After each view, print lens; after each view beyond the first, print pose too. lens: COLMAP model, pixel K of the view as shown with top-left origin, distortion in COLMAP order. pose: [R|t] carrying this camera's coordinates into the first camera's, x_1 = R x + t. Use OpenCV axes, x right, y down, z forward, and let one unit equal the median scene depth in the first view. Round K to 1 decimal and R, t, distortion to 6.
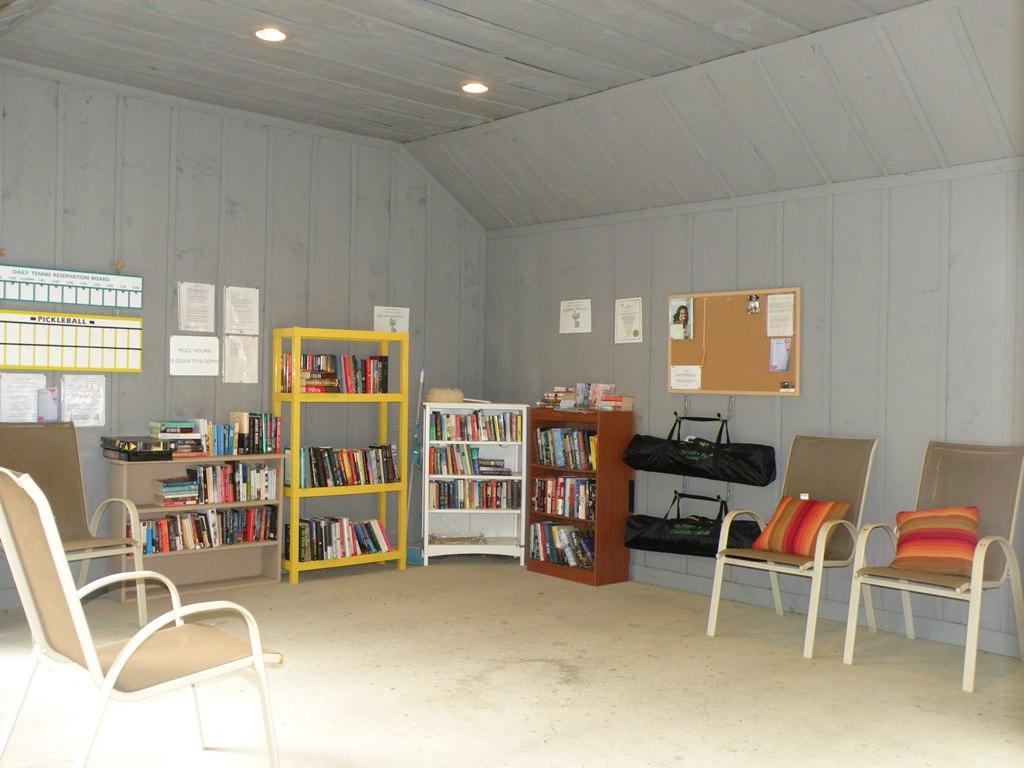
lens RADIAL K [[995.2, 0, 511.5], [0, 995.2, 386.2], [0, 0, 1]] dist [-0.027956, 0.000000]
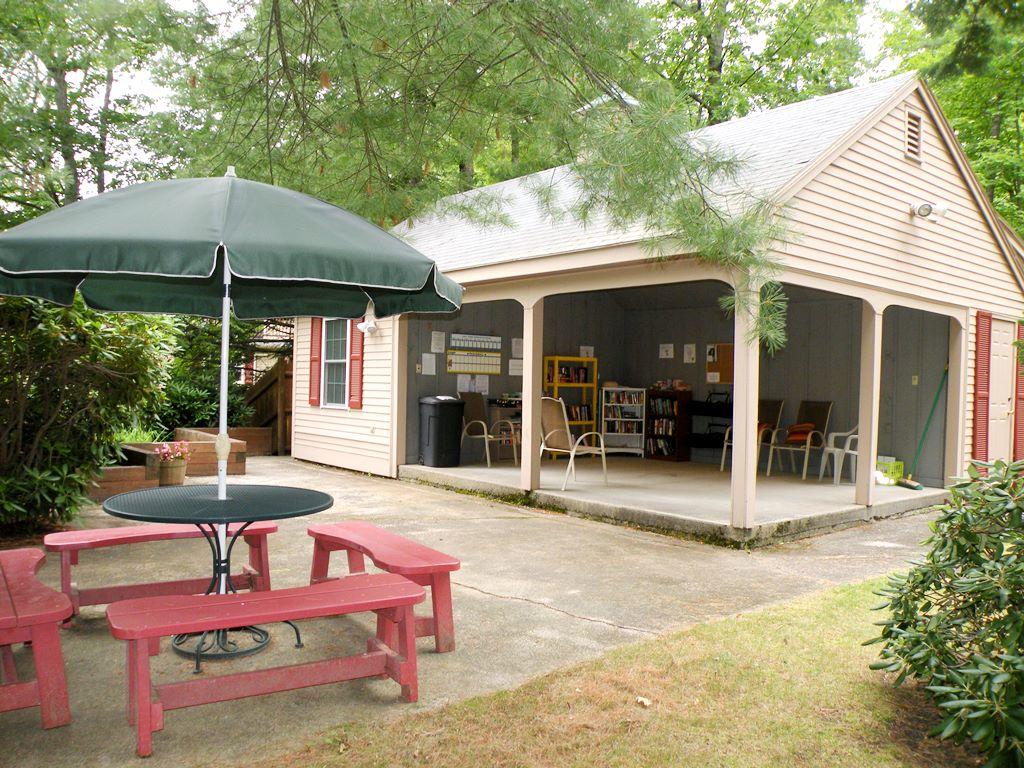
lens RADIAL K [[845.7, 0, 512.6], [0, 845.7, 384.6], [0, 0, 1]] dist [-0.142864, 0.137065]
pose [[0.997933, 0.005578, -0.064018, -0.178367], [-0.005593, 0.999984, -0.000063, 0.012038], [0.064017, 0.000421, 0.997949, -1.050477]]
